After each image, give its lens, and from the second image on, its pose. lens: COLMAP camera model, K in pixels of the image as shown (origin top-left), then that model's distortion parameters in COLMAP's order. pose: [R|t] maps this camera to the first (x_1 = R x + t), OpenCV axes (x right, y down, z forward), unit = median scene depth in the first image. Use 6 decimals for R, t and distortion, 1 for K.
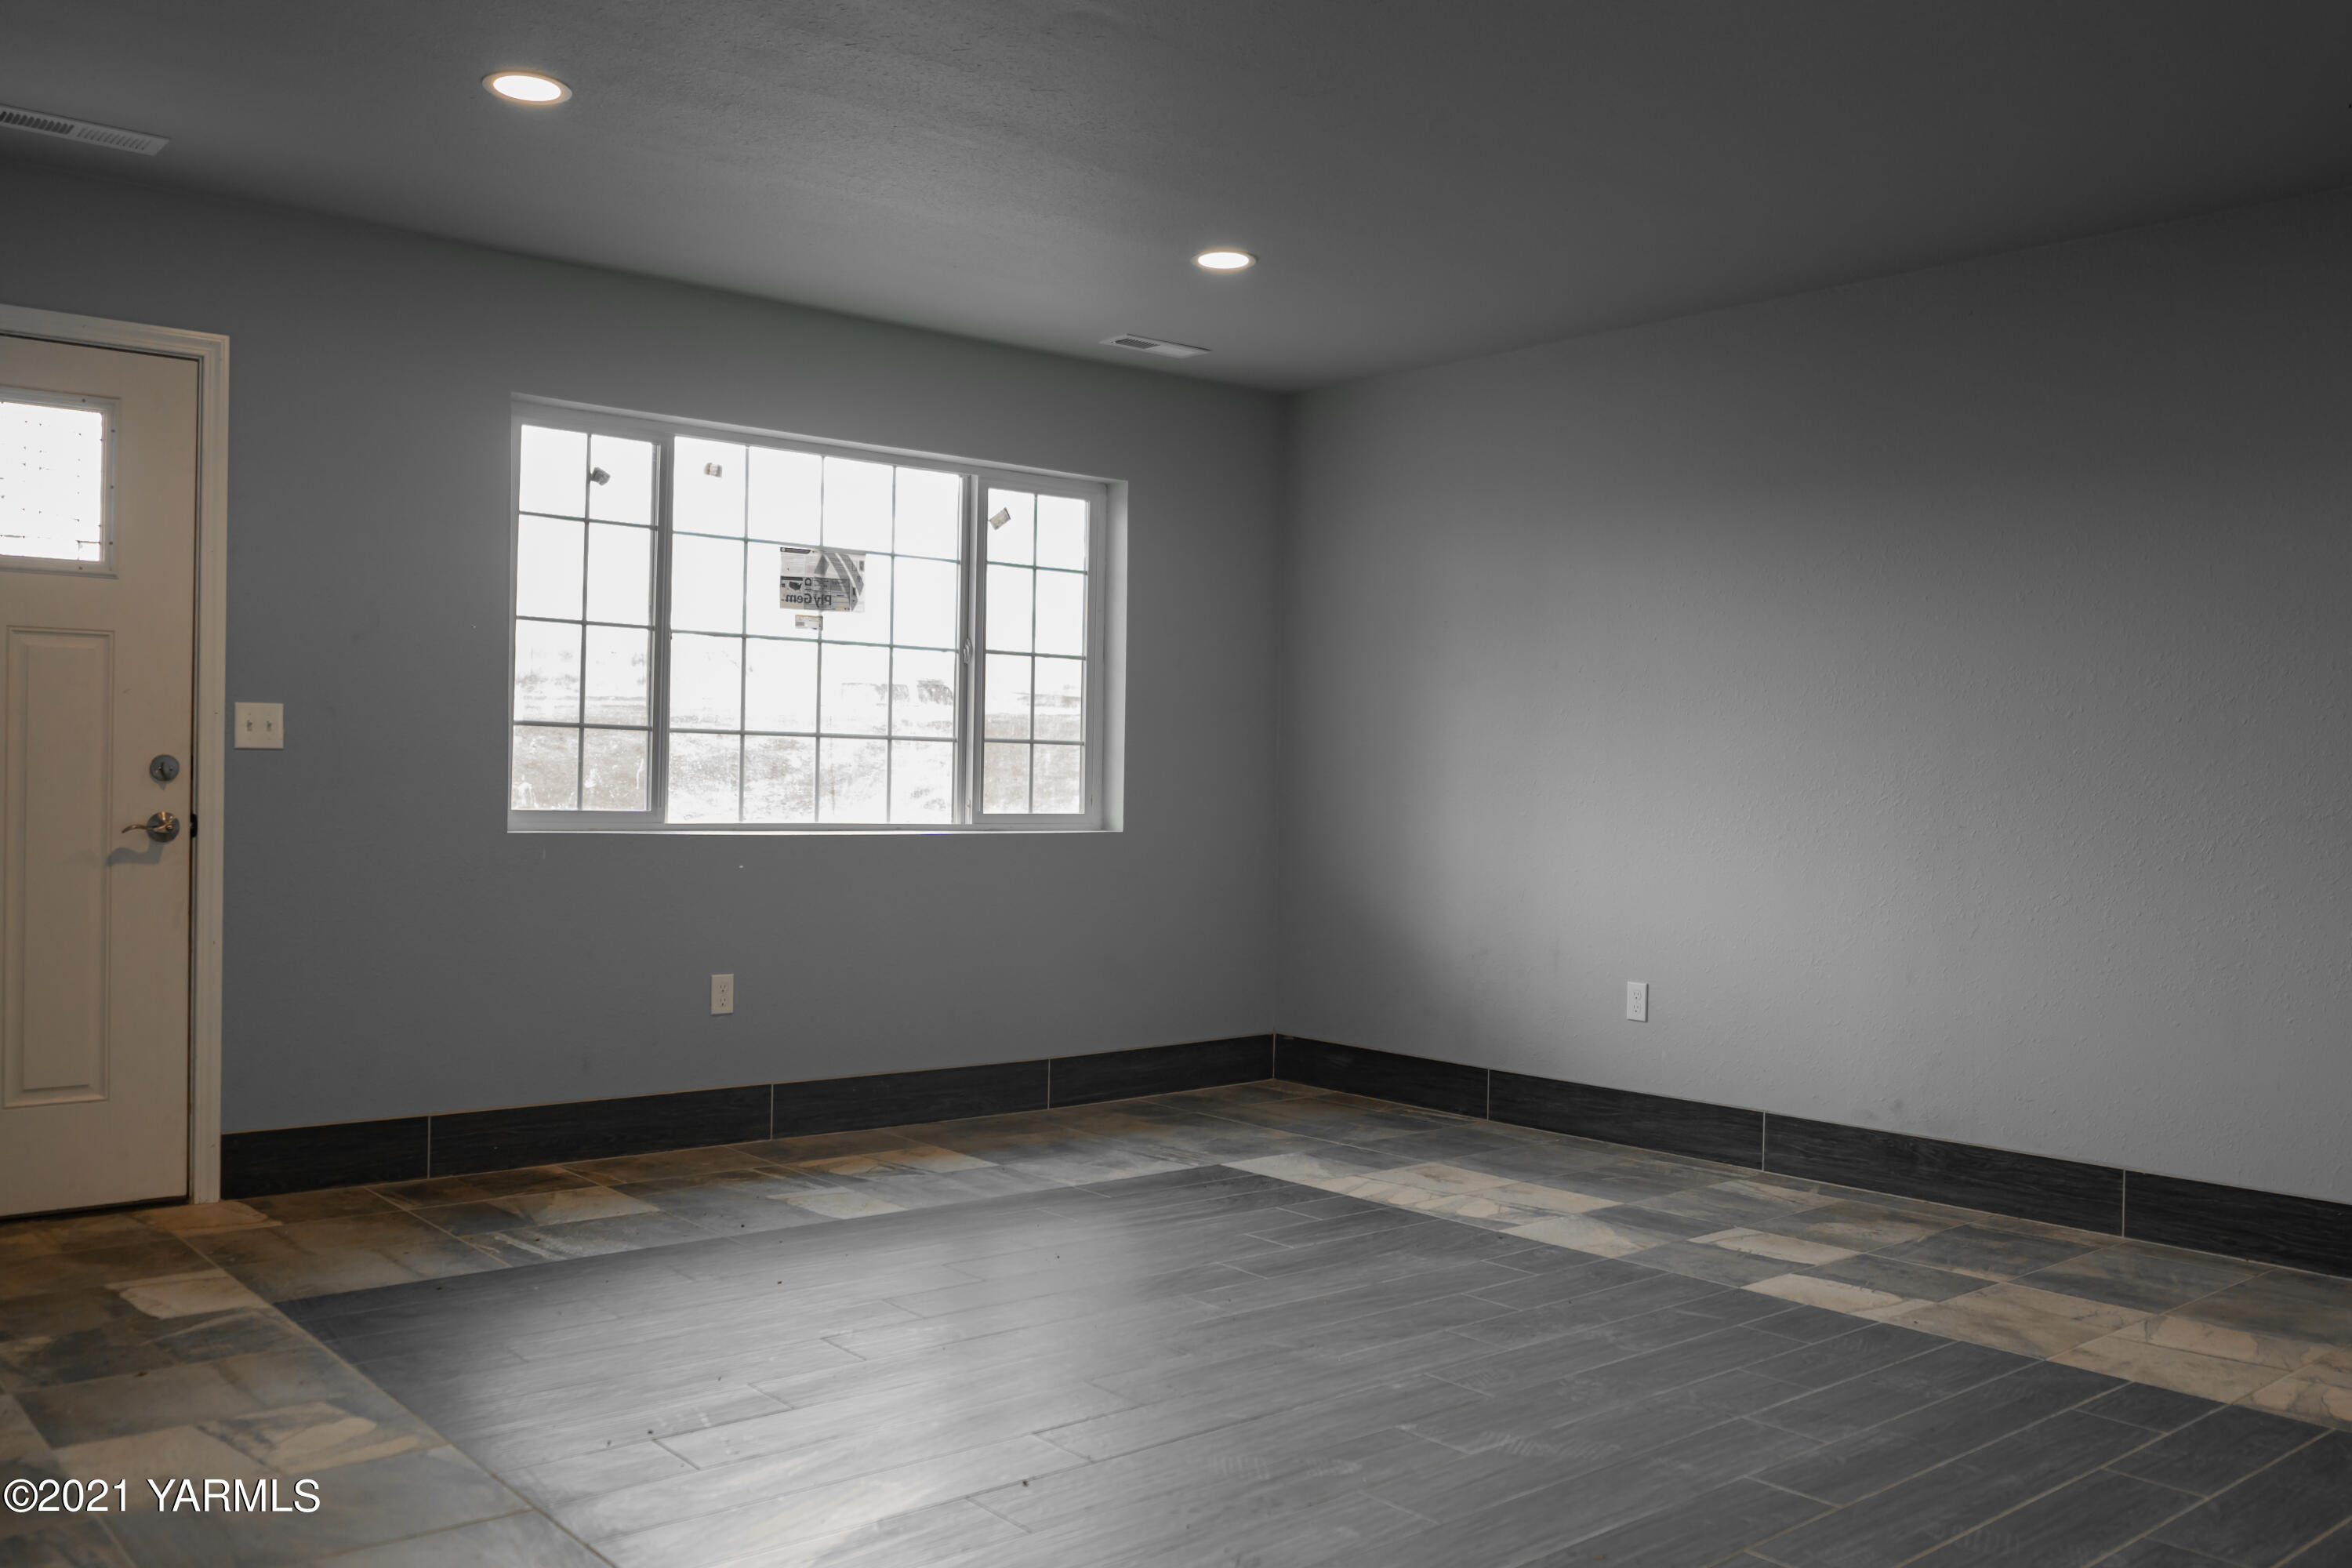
lens RADIAL K [[1955.4, 0, 1176.0], [0, 1955.4, 784.0], [0, 0, 1]] dist [-0.055069, 0.041357]
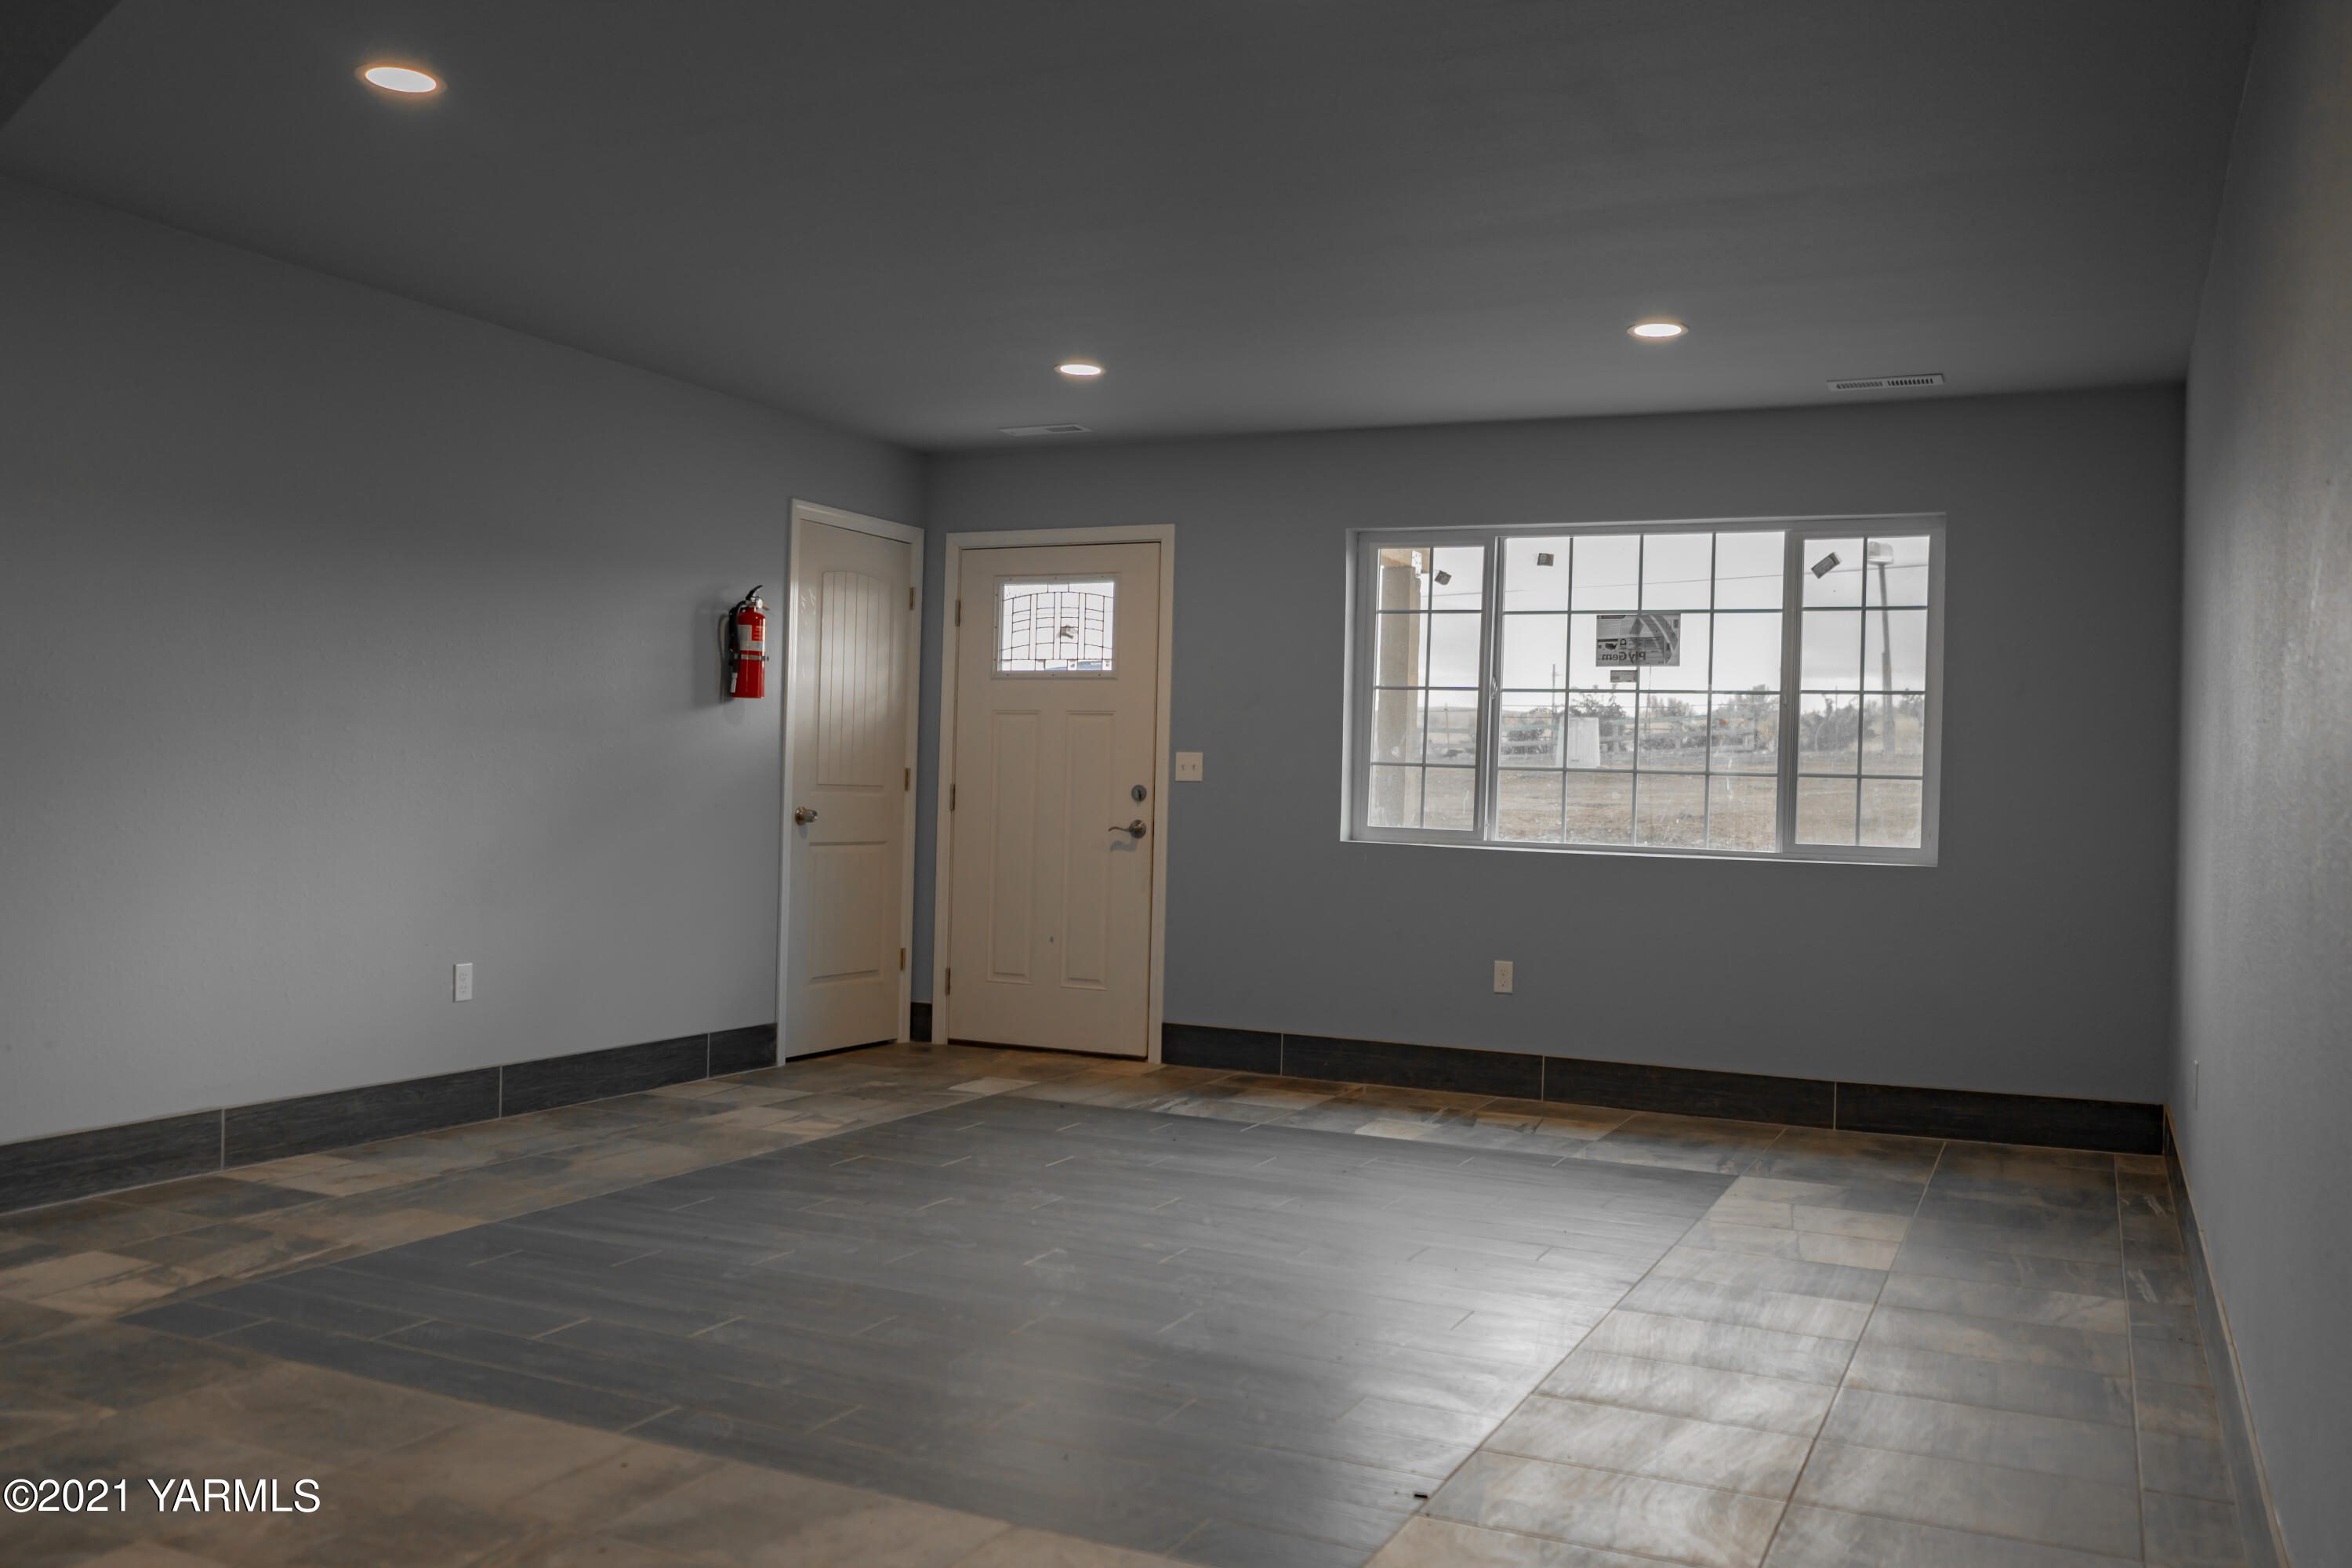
lens RADIAL K [[1955.4, 0, 1176.0], [0, 1955.4, 784.0], [0, 0, 1]] dist [-0.055069, 0.041357]
pose [[0.415471, -0.005278, -0.909591, 0.781045], [-0.022930, 0.999605, -0.016274, 0.008124], [0.909317, 0.027618, 0.415186, 0.265257]]
